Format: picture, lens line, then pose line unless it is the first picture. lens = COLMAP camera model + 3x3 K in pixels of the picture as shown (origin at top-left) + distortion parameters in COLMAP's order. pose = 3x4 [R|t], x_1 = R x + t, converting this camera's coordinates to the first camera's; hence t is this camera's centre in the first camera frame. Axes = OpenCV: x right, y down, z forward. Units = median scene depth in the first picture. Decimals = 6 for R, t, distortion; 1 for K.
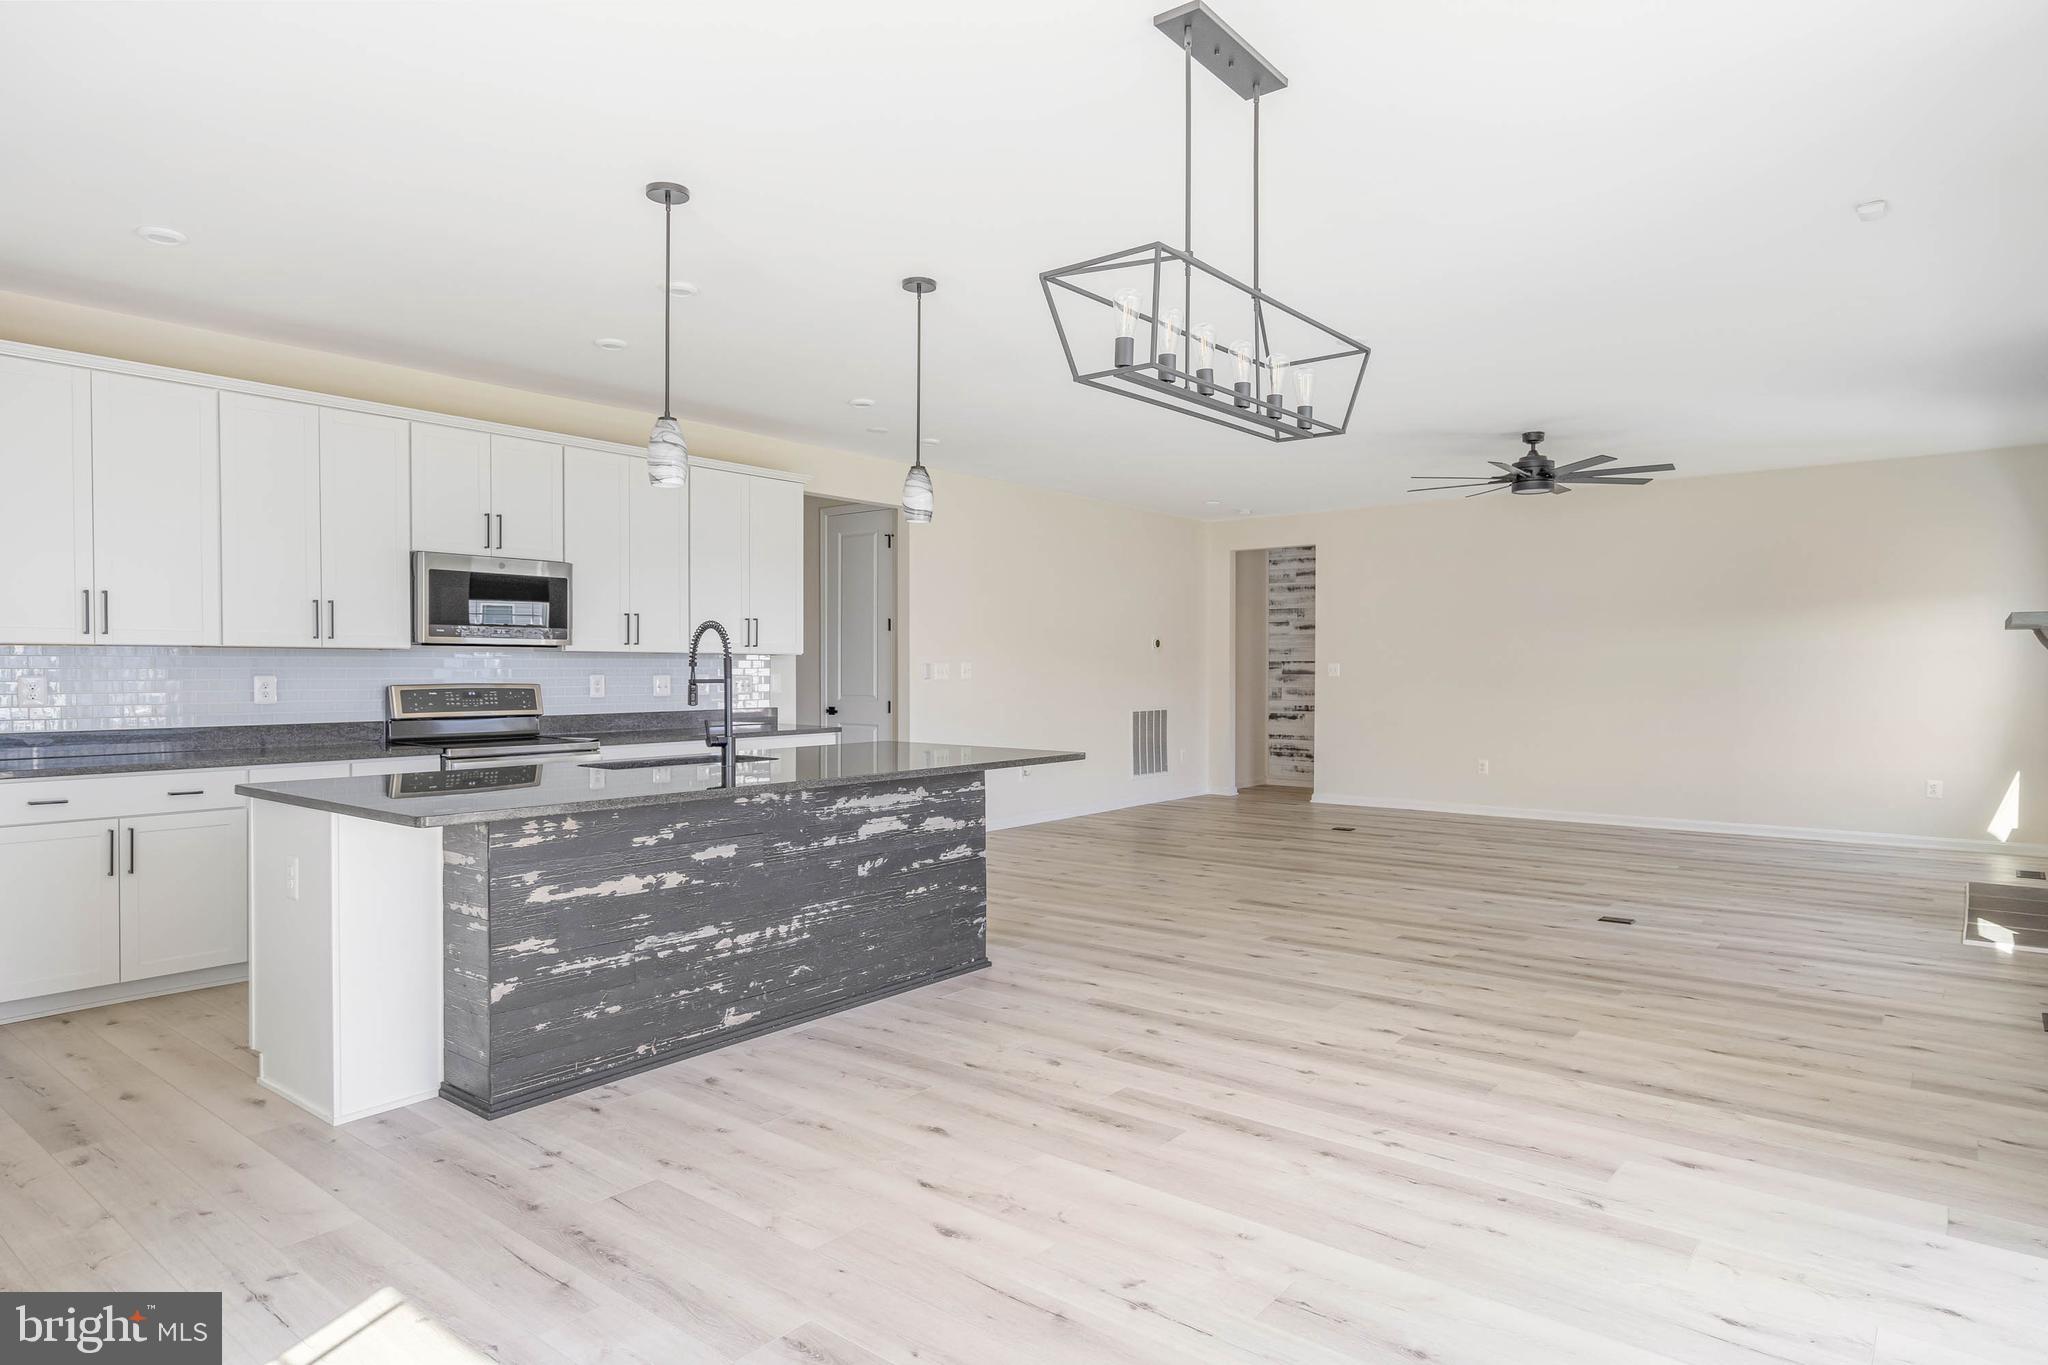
lens RADIAL K [[1182.9, 0, 1024.1], [0, 1182.9, 677.4], [0, 0, 1]] dist [0.008394, -0.000890]
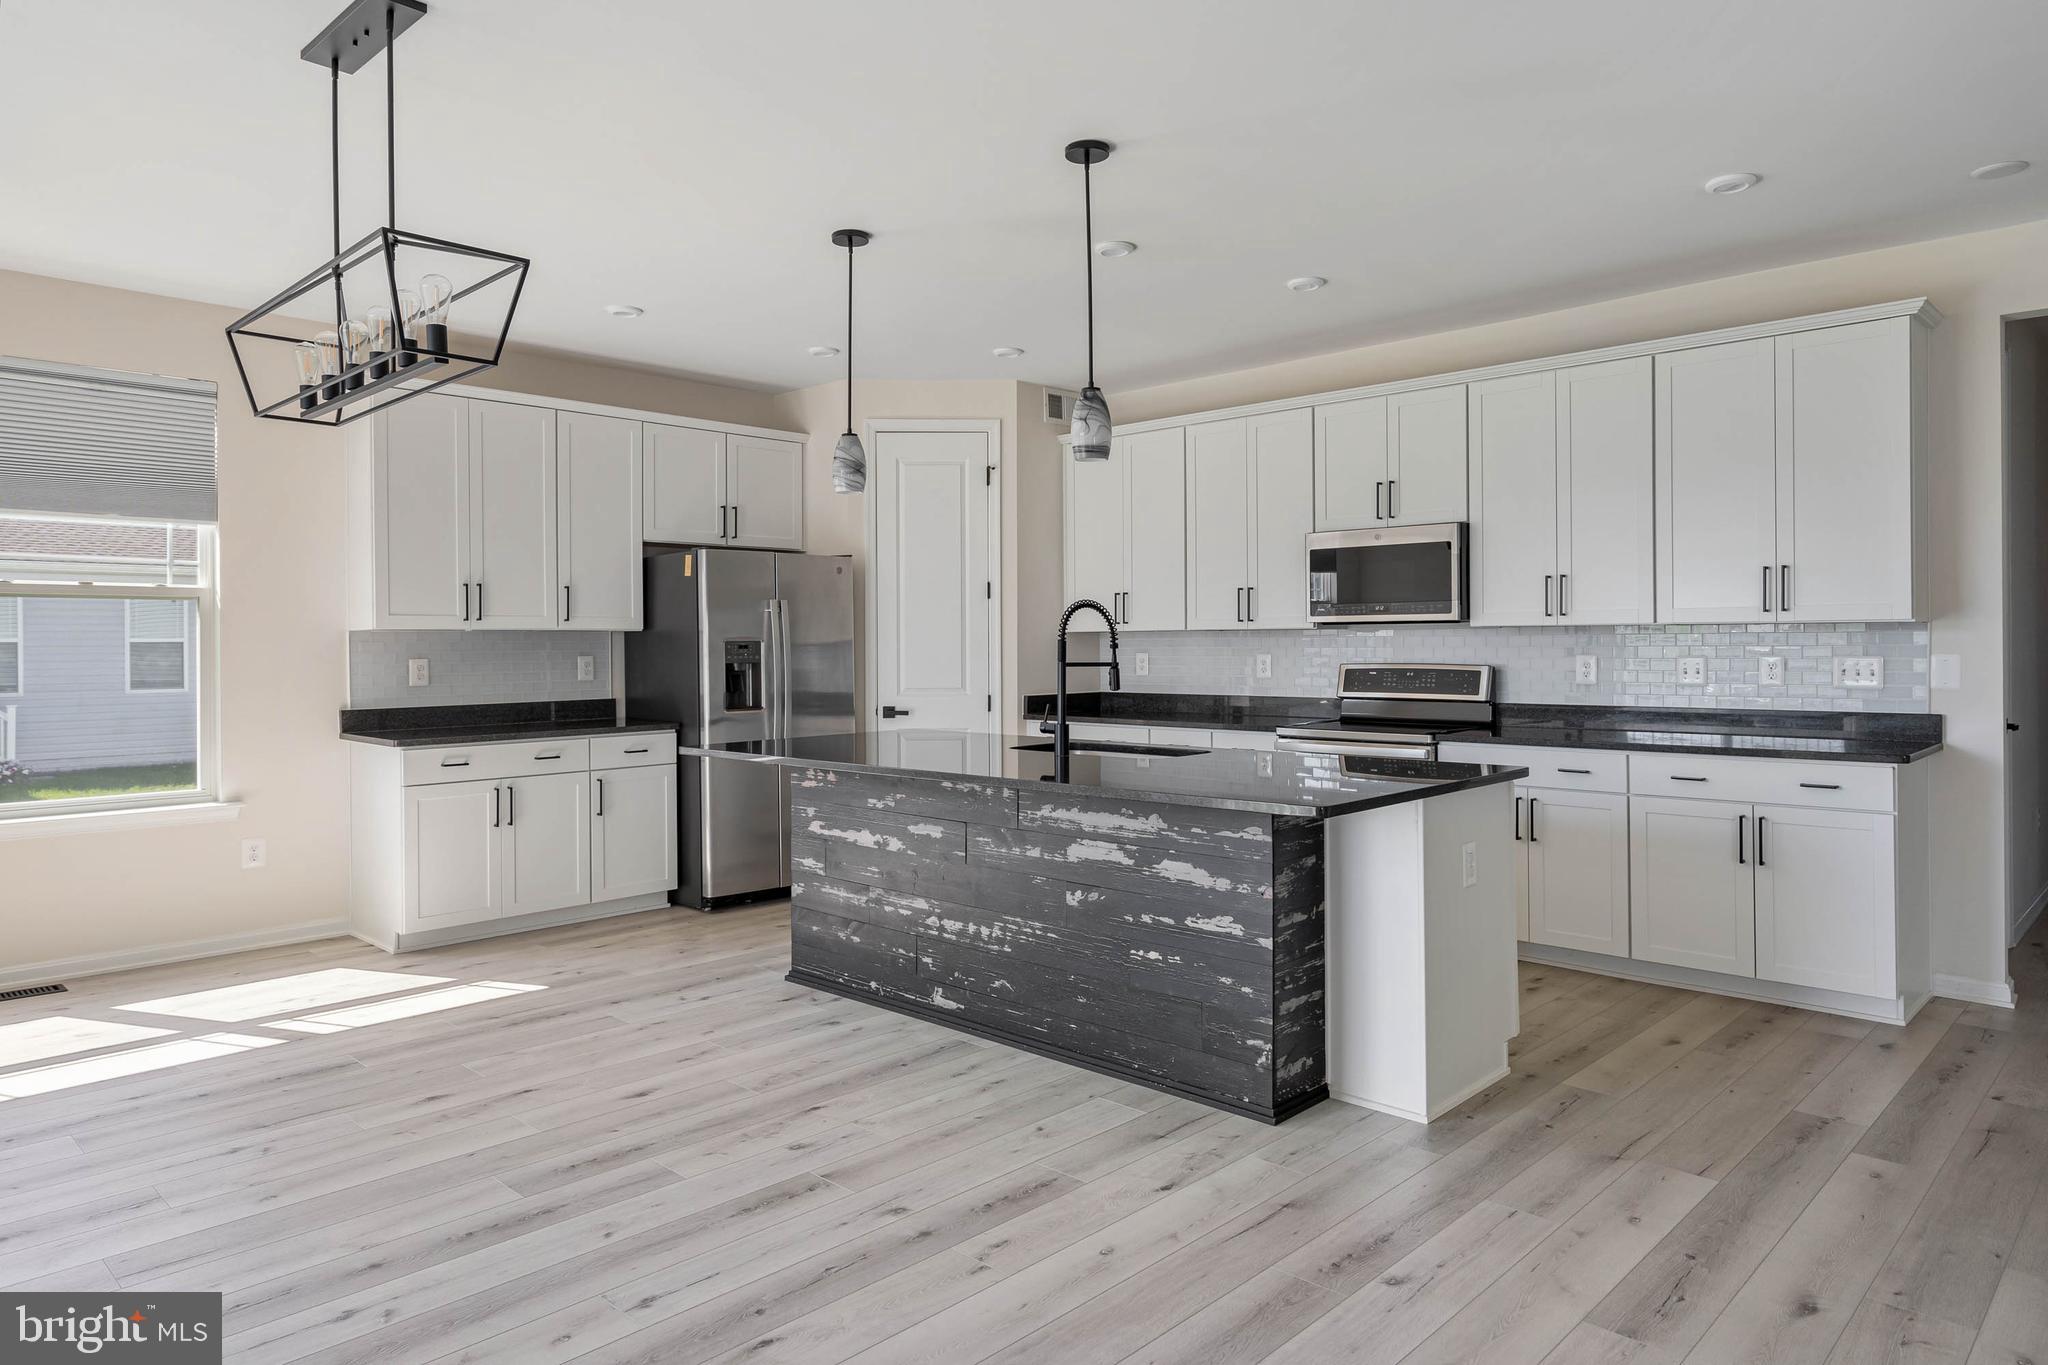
lens RADIAL K [[1274.0, 0, 1023.7], [0, 1274.0, 676.2], [0, 0, 1]] dist [0.000357, 0.002232]
pose [[-0.093559, 0.022207, -0.995366, 0.763525], [-0.002590, 0.999742, 0.022548, -0.009462], [0.995610, 0.004687, -0.093478, 1.094909]]
